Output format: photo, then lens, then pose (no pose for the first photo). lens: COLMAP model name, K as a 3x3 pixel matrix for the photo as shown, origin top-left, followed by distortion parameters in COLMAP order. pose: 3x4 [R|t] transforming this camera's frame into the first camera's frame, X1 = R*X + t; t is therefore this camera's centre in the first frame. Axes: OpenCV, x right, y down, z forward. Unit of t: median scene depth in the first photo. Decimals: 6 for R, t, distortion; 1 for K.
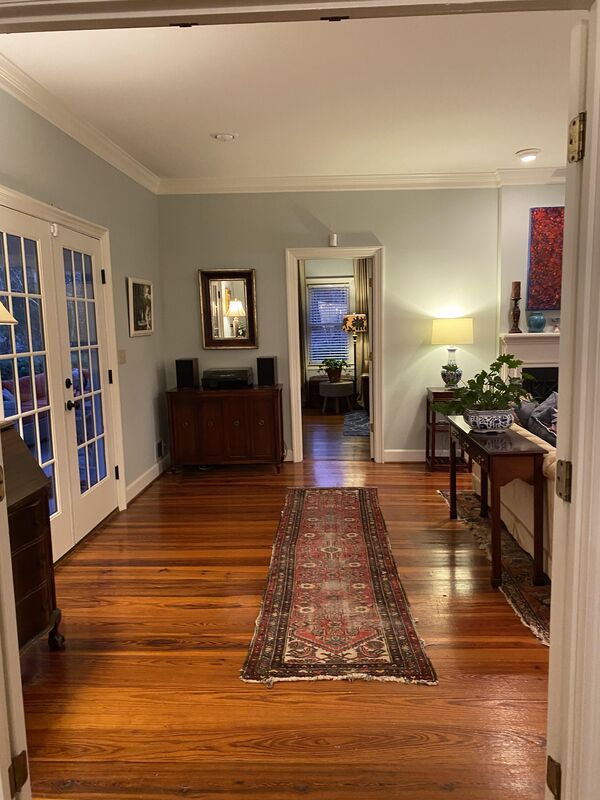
lens RADIAL K [[615.7, 0, 304.8], [0, 615.7, 403.2], [0, 0, 1]] dist [0.034631, -0.033665]
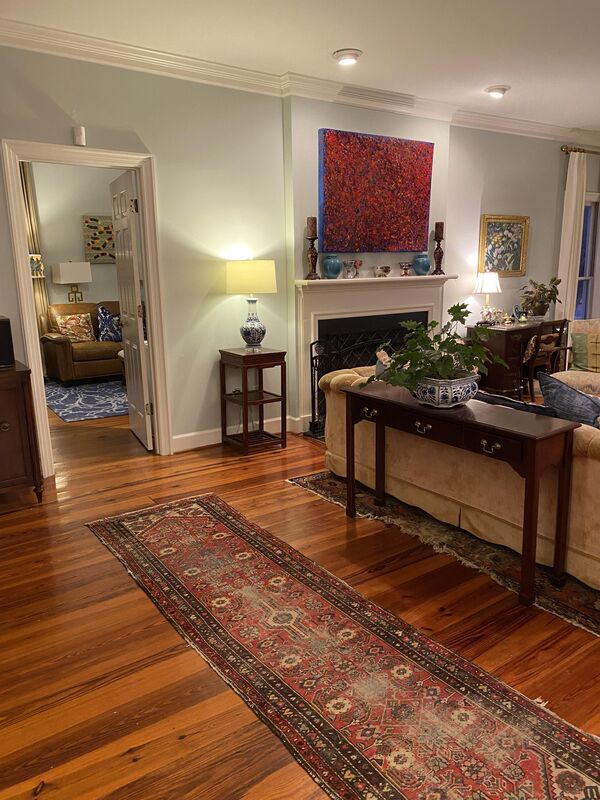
lens RADIAL K [[615.7, 0, 301.7], [0, 615.7, 395.0], [0, 0, 1]] dist [0.034631, -0.033665]
pose [[0.782748, -0.117076, 0.611227, -0.237268], [0.075420, 0.992752, 0.093570, -0.039362], [-0.617752, -0.027142, 0.785905, 0.378641]]
